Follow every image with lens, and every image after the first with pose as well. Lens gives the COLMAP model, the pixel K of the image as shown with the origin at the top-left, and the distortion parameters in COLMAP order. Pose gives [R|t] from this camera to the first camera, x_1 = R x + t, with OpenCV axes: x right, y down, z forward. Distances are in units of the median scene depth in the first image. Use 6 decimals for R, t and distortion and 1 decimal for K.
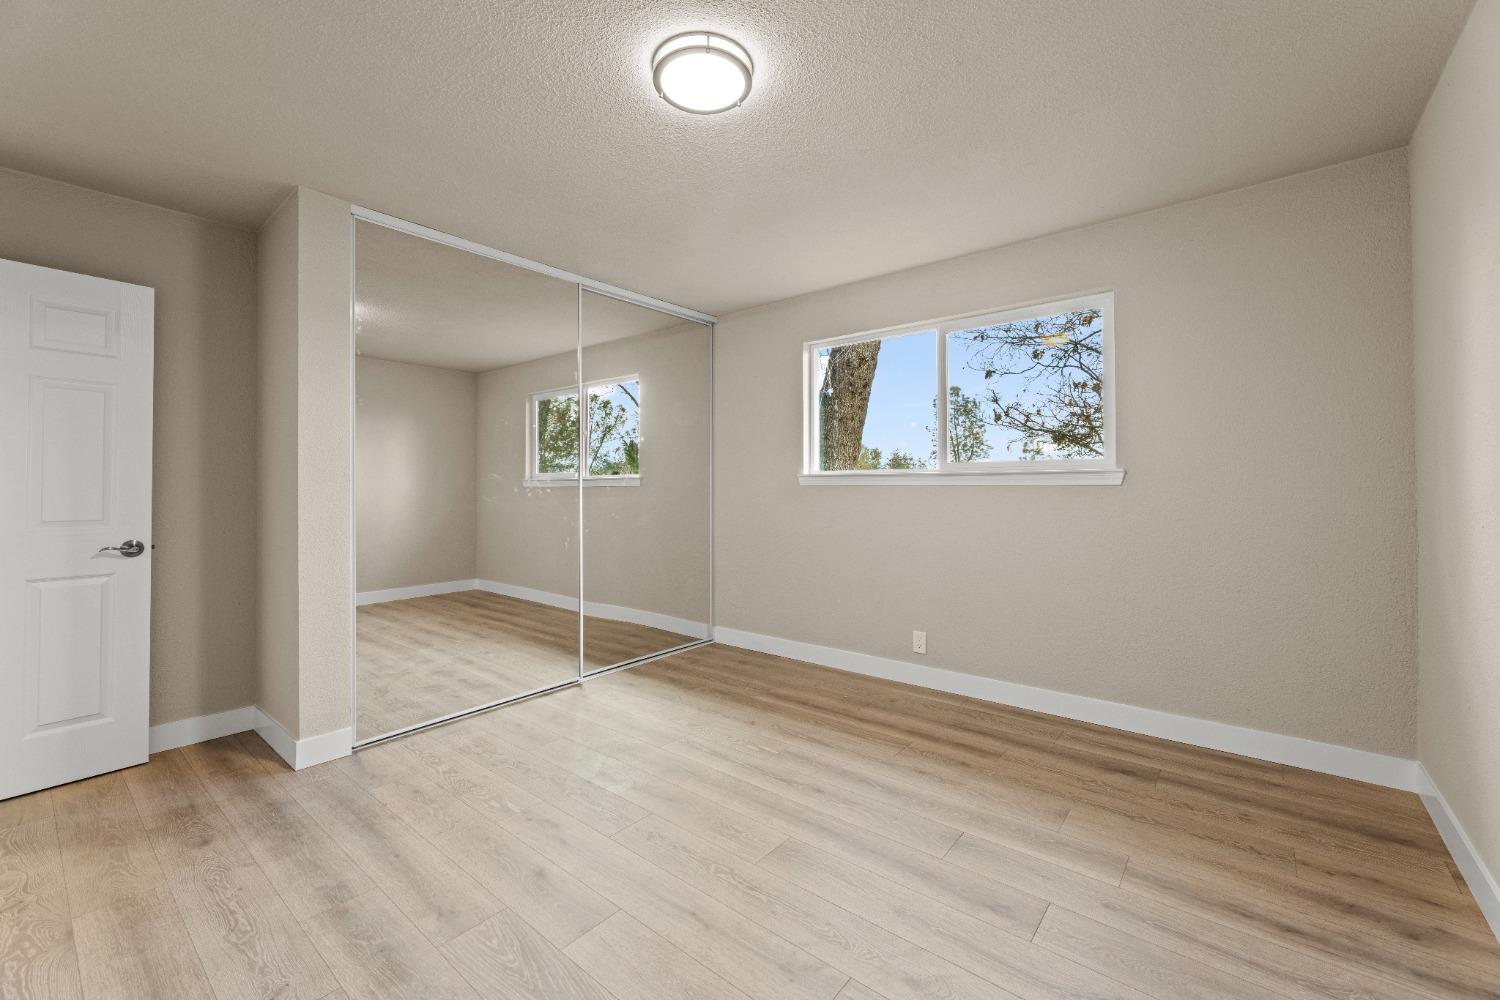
lens RADIAL K [[614.5, 0, 739.9], [0, 614.5, 483.2], [0, 0, 1]] dist [0.000521, -0.000248]
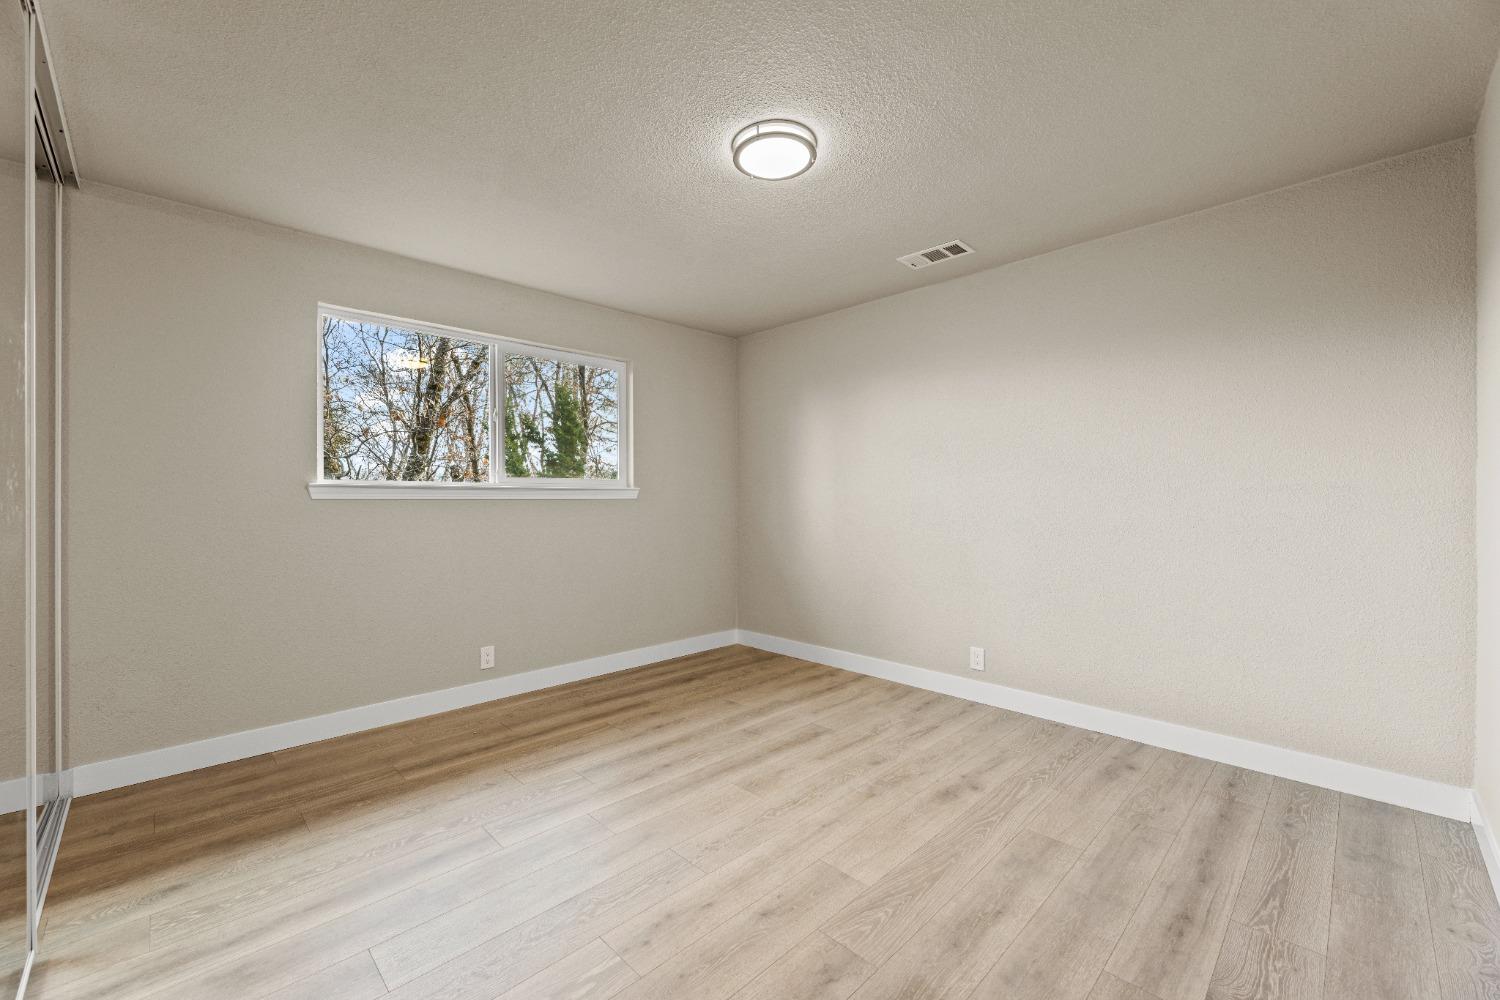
lens RADIAL K [[603.1, 0, 756.4], [0, 603.1, 498.3], [0, 0, 1]] dist [-0.000222, -0.000227]
pose [[0.091347, 0.005997, 0.995801, -0.824506], [-0.002434, 0.999980, -0.005799, 0.009309], [-0.995816, -0.001894, 0.091360, 0.621701]]
